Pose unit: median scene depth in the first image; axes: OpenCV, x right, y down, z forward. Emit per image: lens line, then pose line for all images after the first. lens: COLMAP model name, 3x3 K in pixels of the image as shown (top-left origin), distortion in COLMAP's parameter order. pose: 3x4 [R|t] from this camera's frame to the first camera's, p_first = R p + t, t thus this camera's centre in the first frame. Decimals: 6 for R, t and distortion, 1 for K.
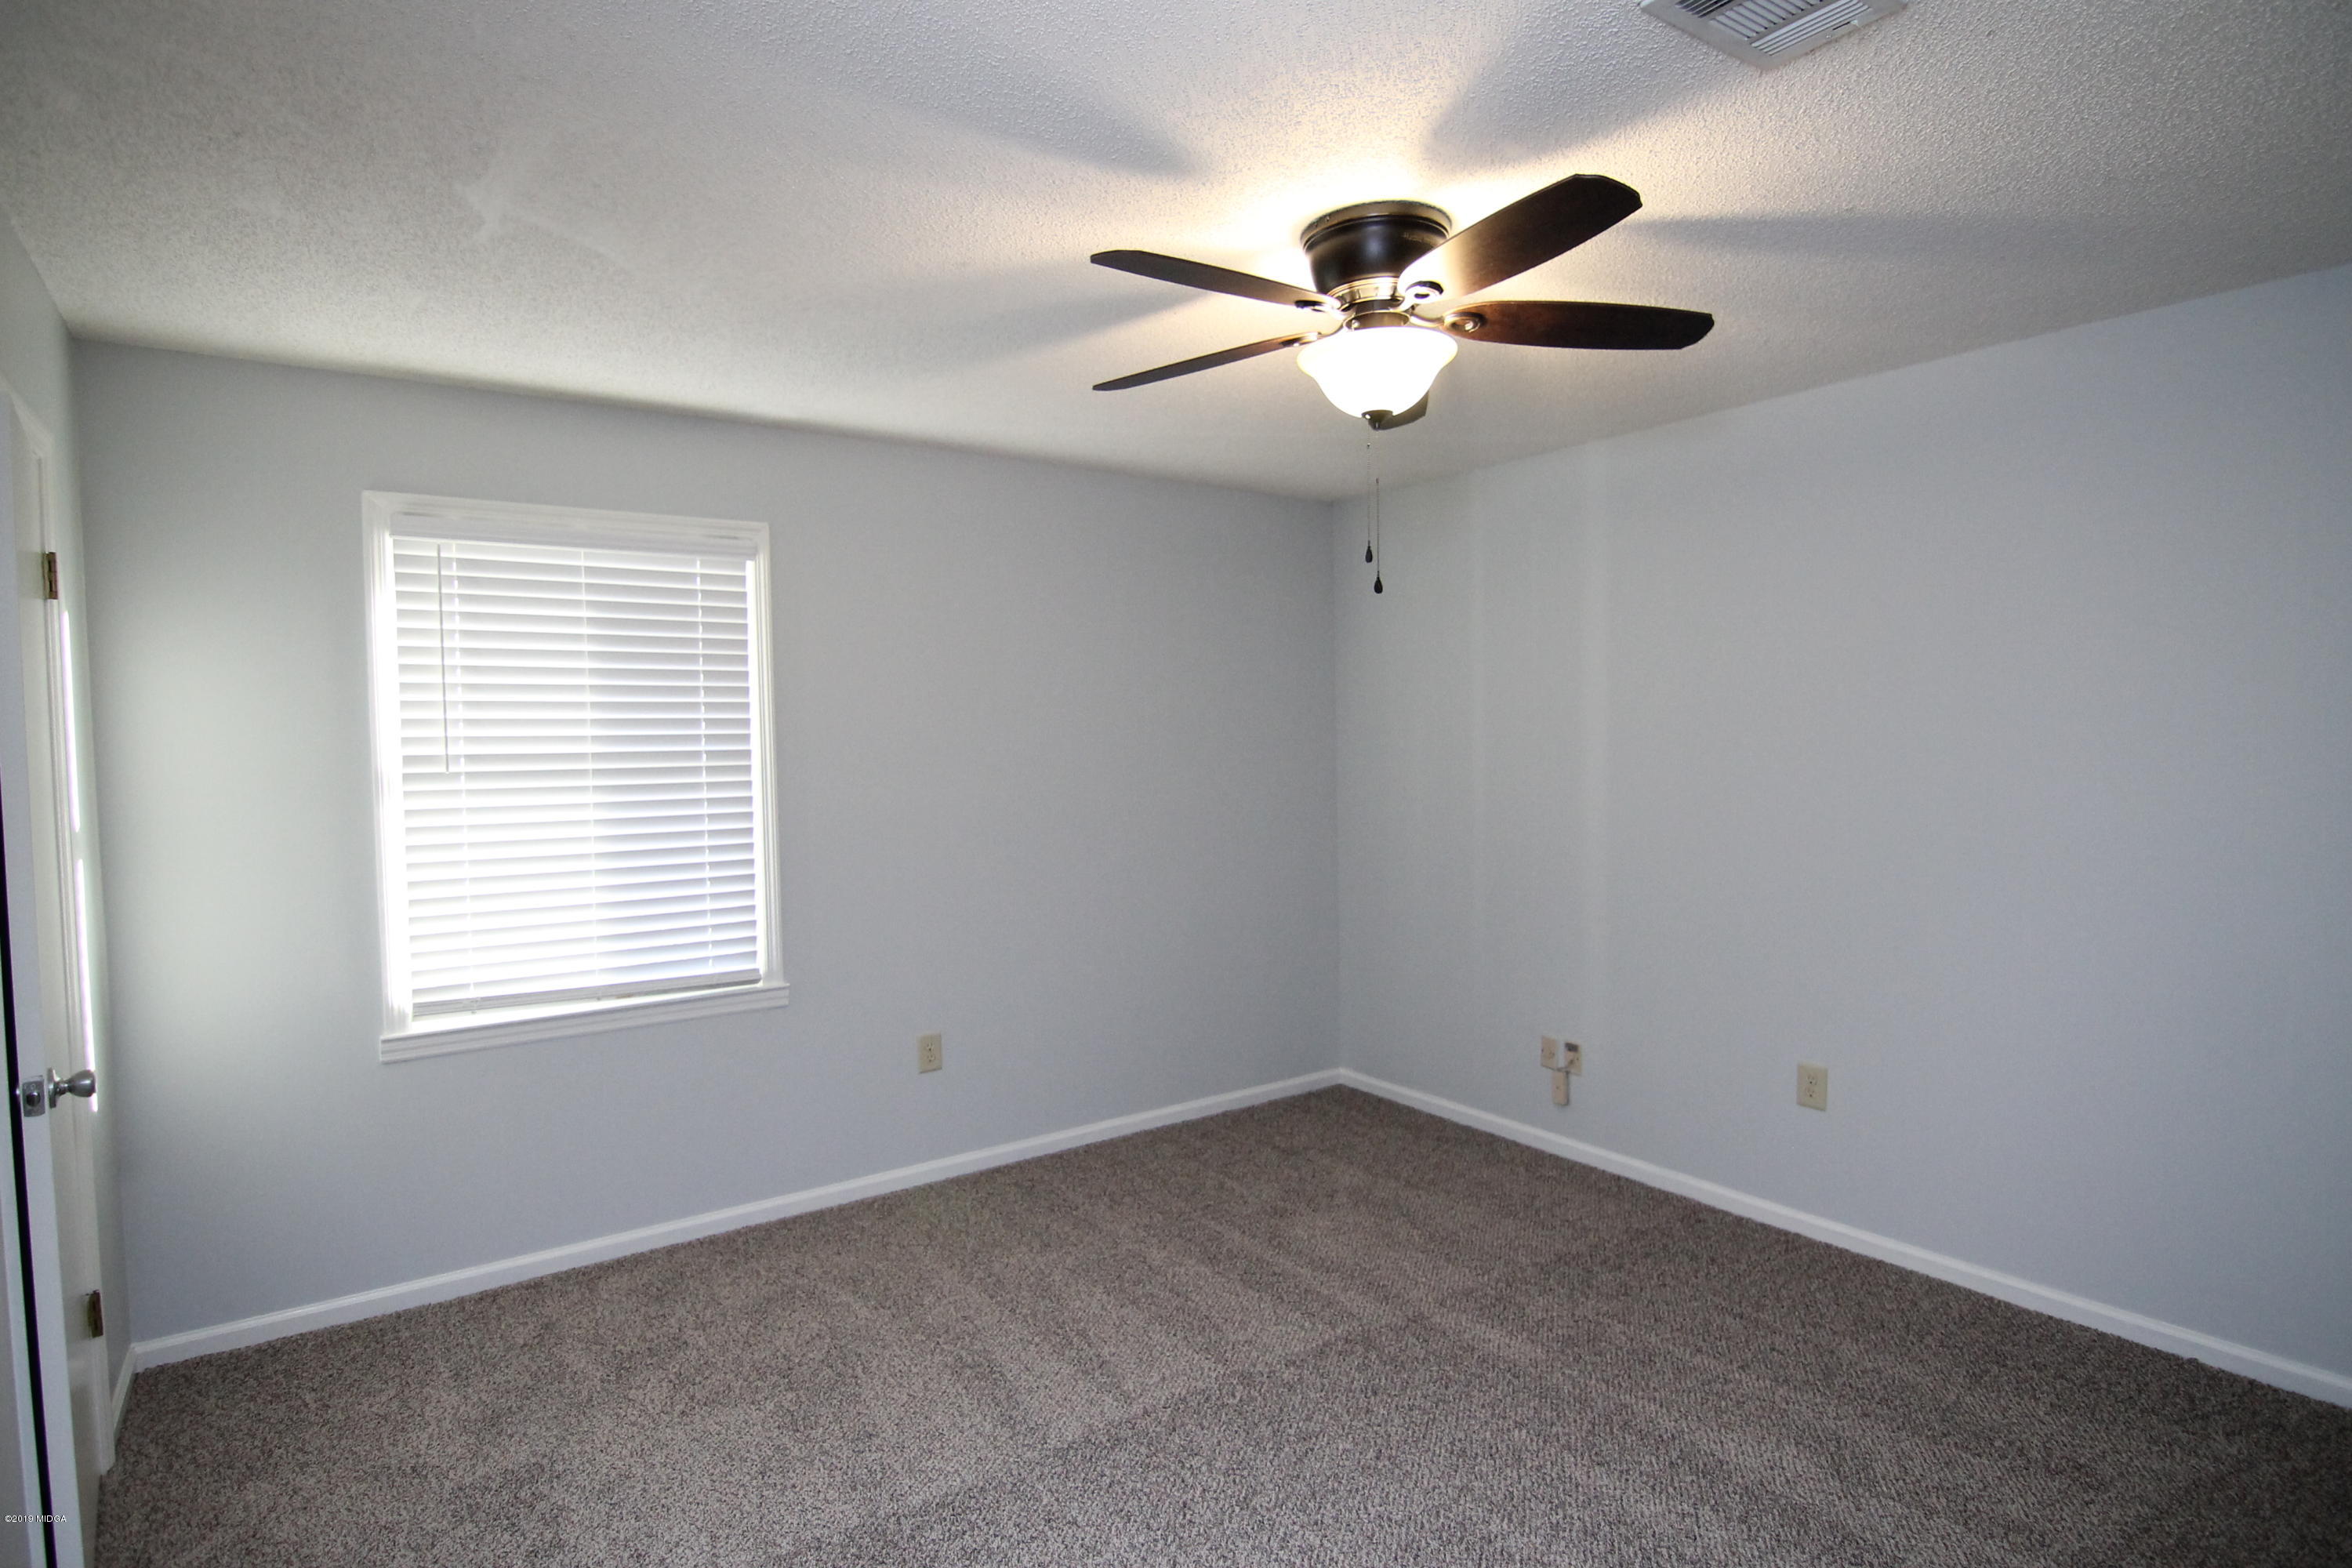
lens RADIAL K [[1192.2, 0, 1191.8], [0, 1192.2, 783.8], [0, 0, 1]] dist [-0.001773, -0.000076]
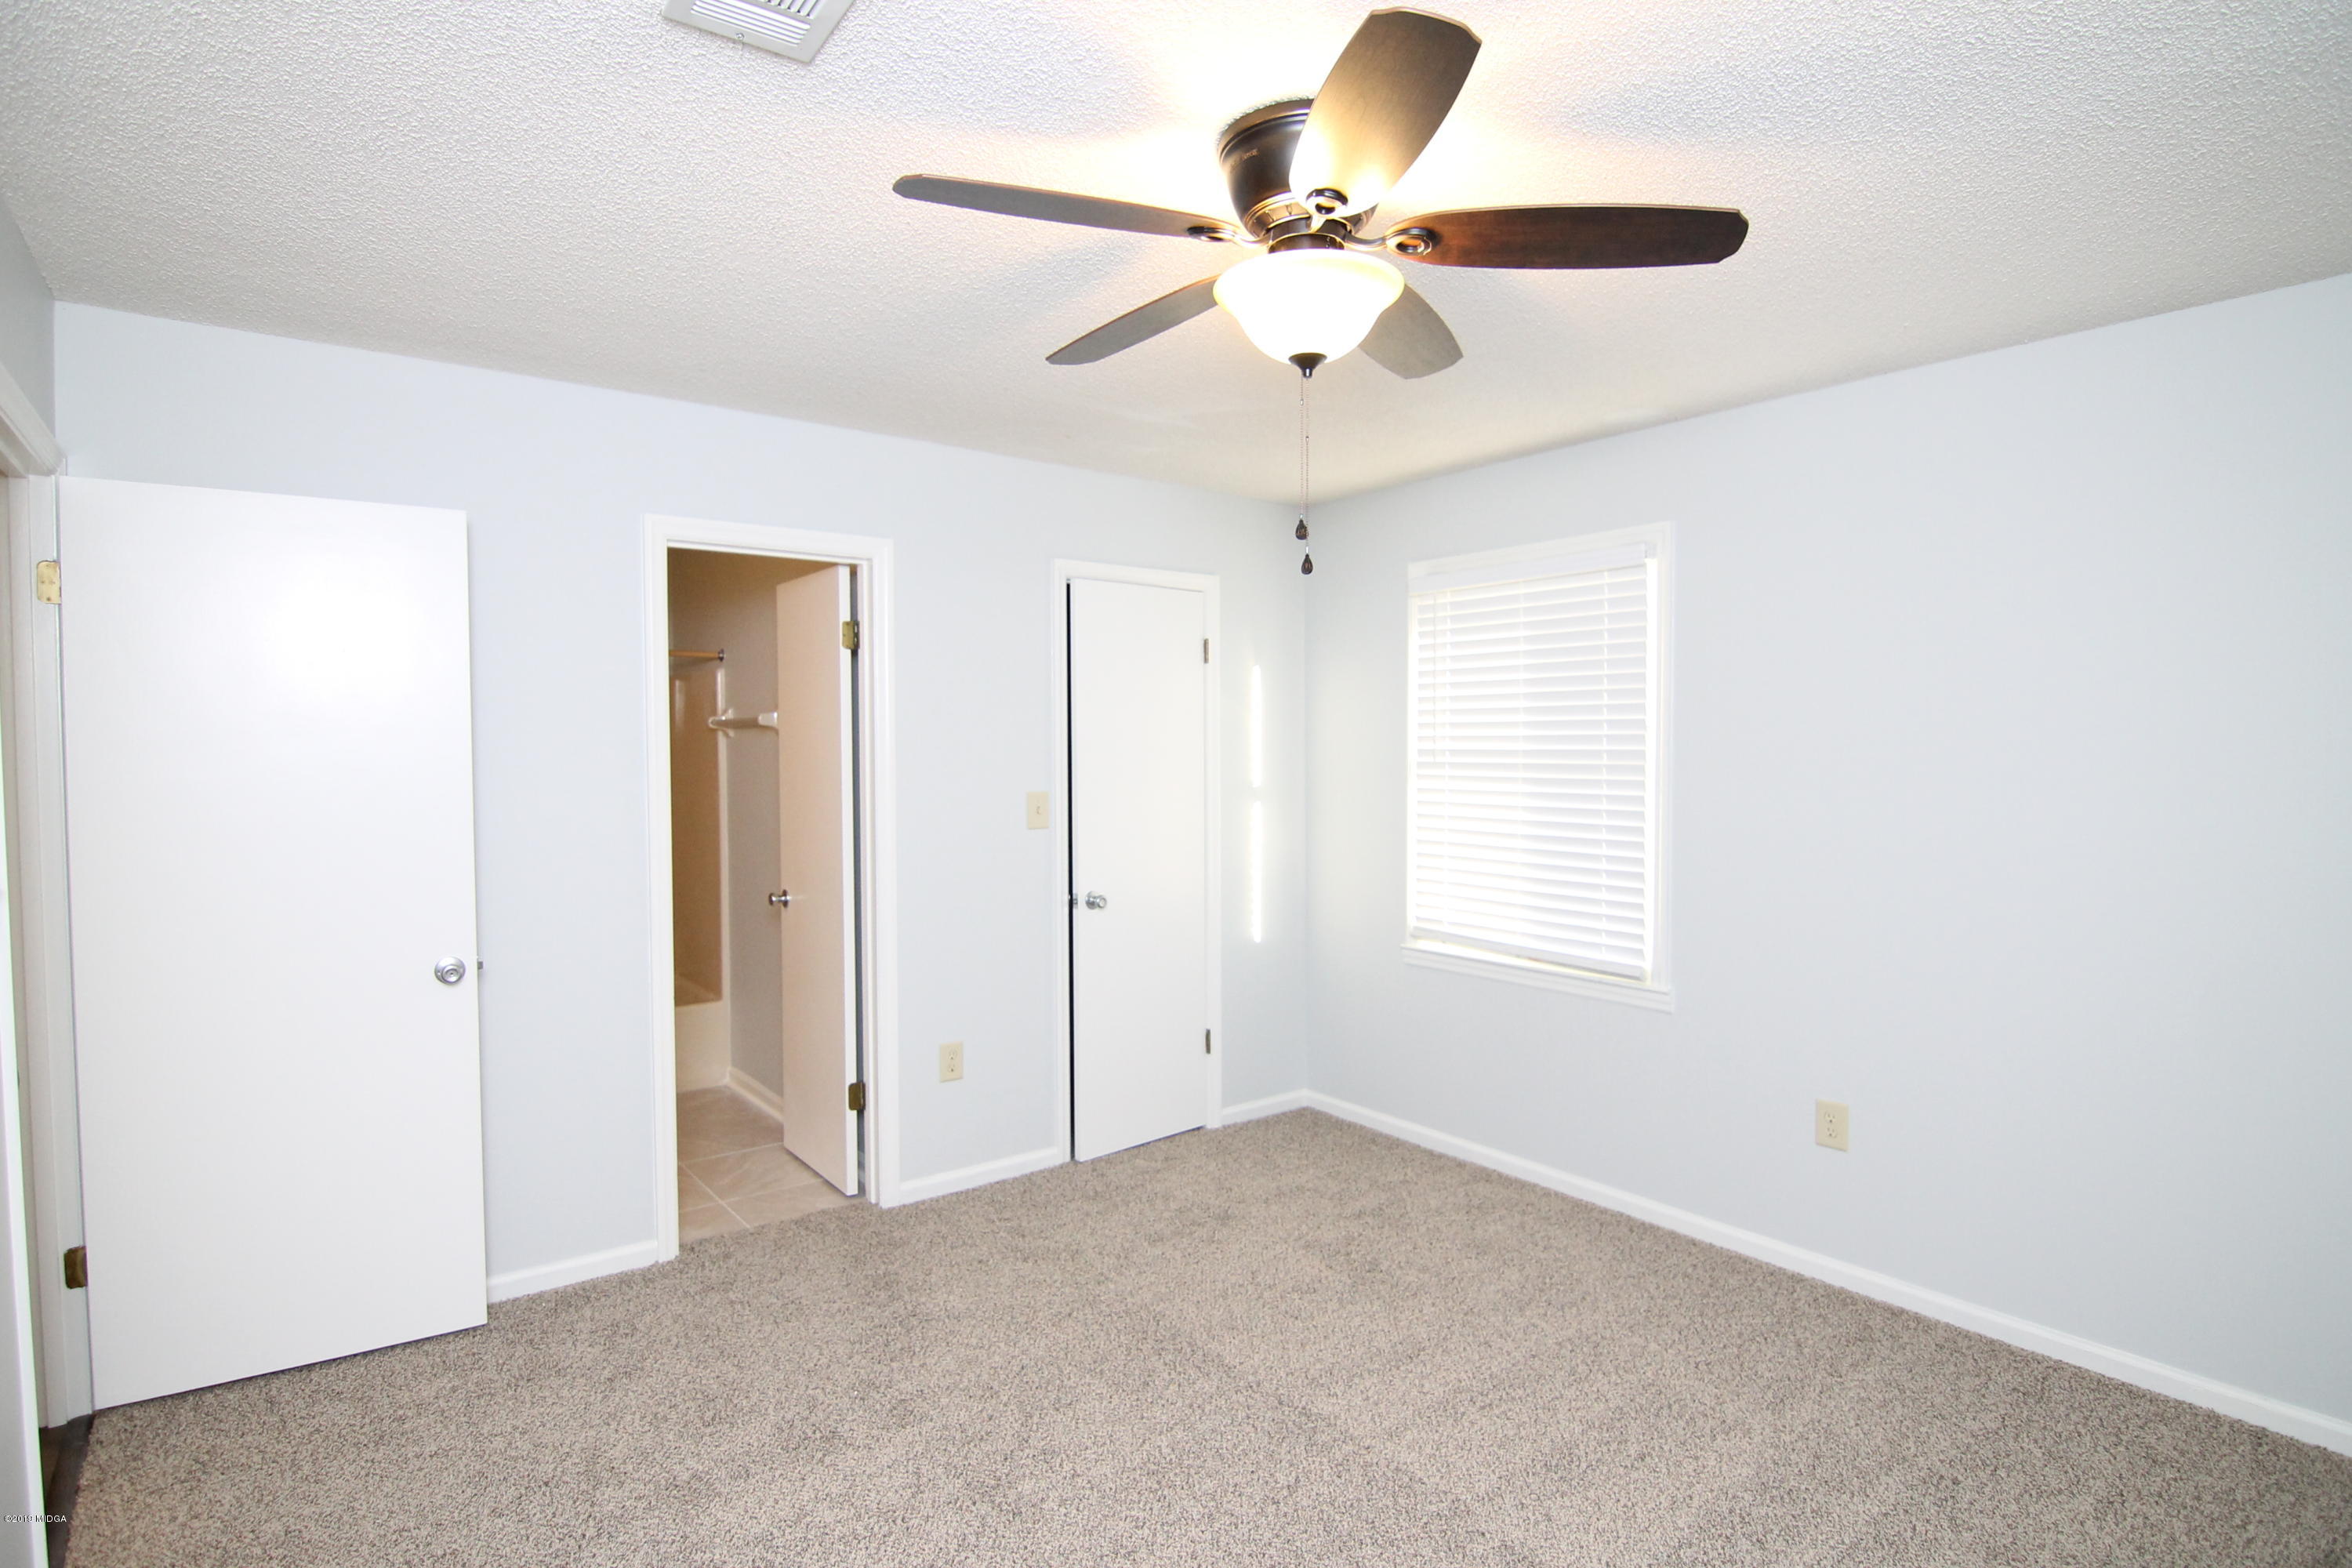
lens RADIAL K [[1214.9, 0, 1183.5], [0, 1214.9, 787.1], [0, 0, 1]] dist [-0.000551, -0.015672]
pose [[0.035467, 0.048967, -0.998170, 0.697548], [-0.040179, 0.998061, 0.047534, -0.032992], [0.998563, 0.038419, 0.037366, 0.616537]]
